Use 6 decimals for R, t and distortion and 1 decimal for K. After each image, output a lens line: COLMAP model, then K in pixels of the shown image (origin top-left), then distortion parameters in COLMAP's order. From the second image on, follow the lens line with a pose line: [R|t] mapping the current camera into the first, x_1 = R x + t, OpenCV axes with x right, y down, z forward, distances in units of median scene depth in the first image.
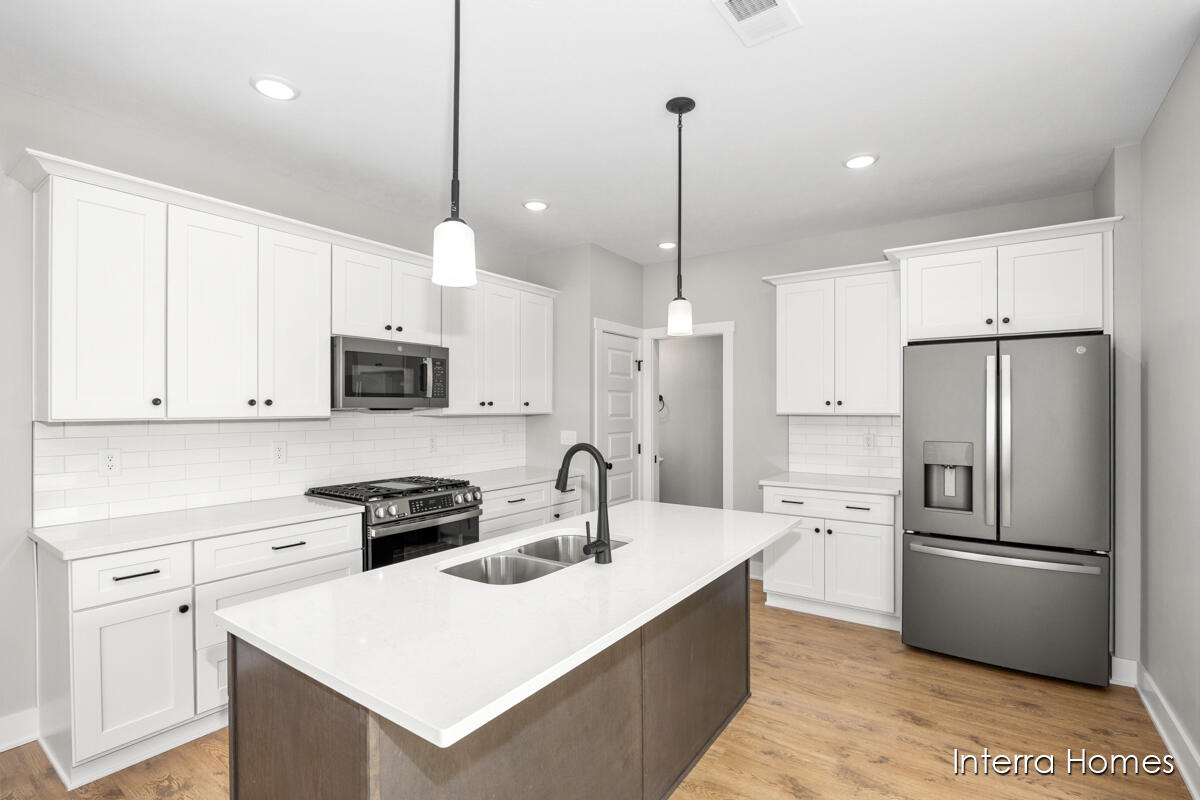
lens RADIAL K [[554.5, 0, 595.9], [0, 554.5, 408.2], [0, 0, 1]] dist [-0.014102, -0.000103]
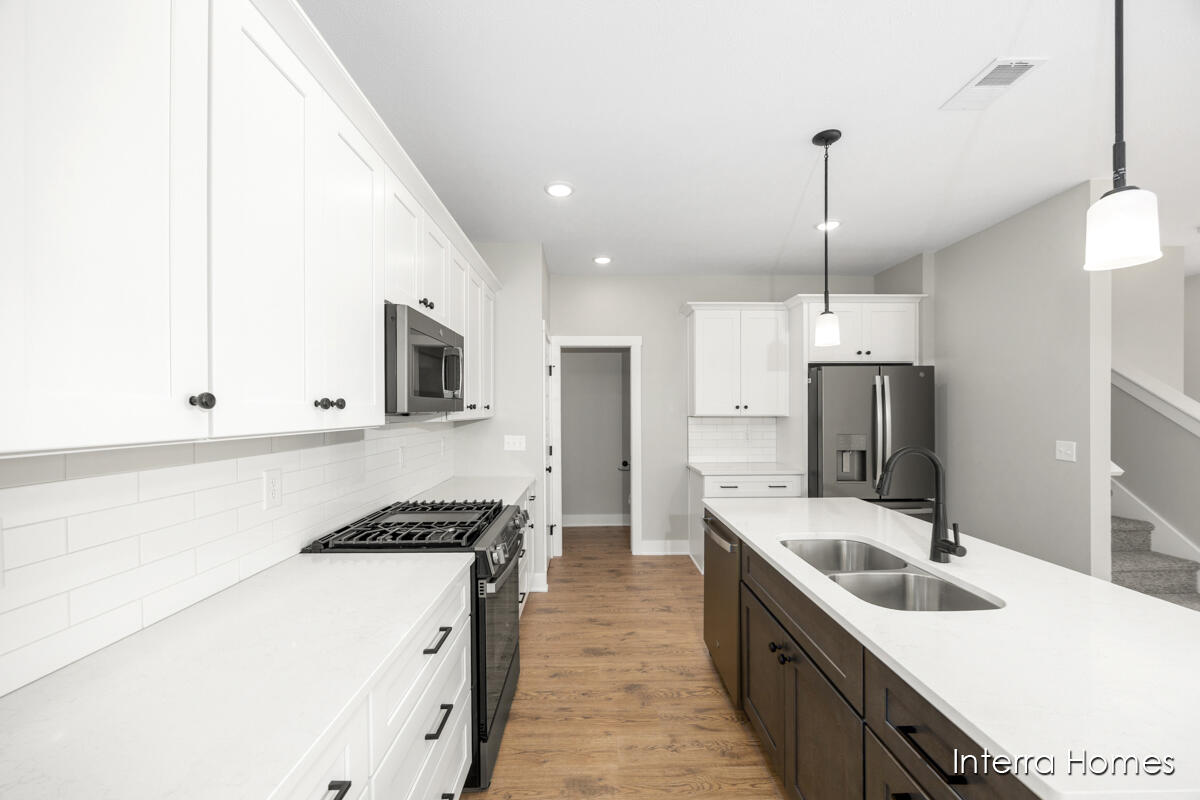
lens RADIAL K [[463.4, 0, 599.3], [0, 463.4, 412.8], [0, 0, 1]] dist [0.000303, 0.000456]
pose [[0.808568, -0.004930, 0.588382, -0.590845], [0.003269, 0.999987, 0.003886, -0.001762], [-0.588394, -0.001218, 0.808573, 0.399649]]
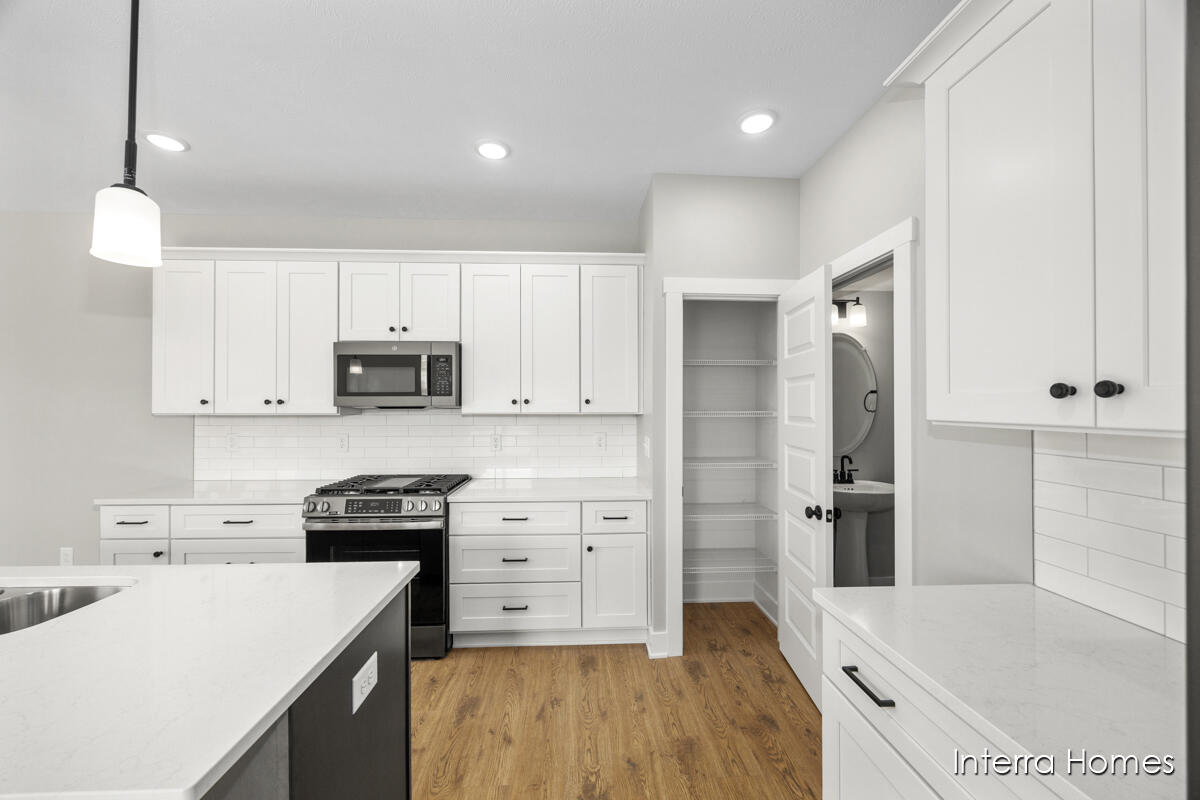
lens RADIAL K [[455.1, 0, 597.9], [0, 455.1, 404.9], [0, 0, 1]] dist [-0.005291, -0.000219]
pose [[0.610828, -0.001319, -0.791762, 0.576448], [-0.000845, 0.999997, -0.002317, -0.001906], [0.791763, 0.002084, 0.610825, 0.844856]]
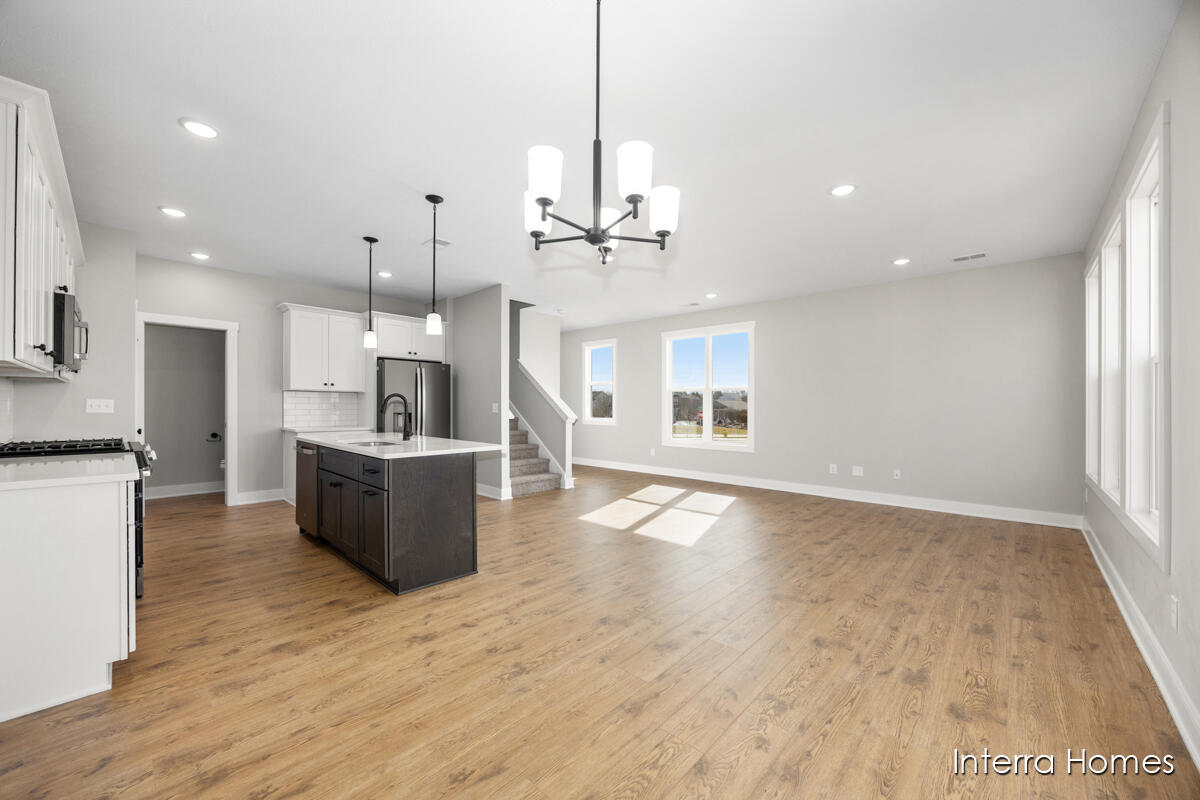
lens RADIAL K [[455.1, 0, 597.9], [0, 455.1, 404.9], [0, 0, 1]] dist [-0.005291, -0.000219]
pose [[0.138704, 0.002351, 0.990331, -1.134715], [-0.006493, 0.999978, -0.001465, 0.067114], [-0.990313, -0.006227, 0.138716, -0.088209]]
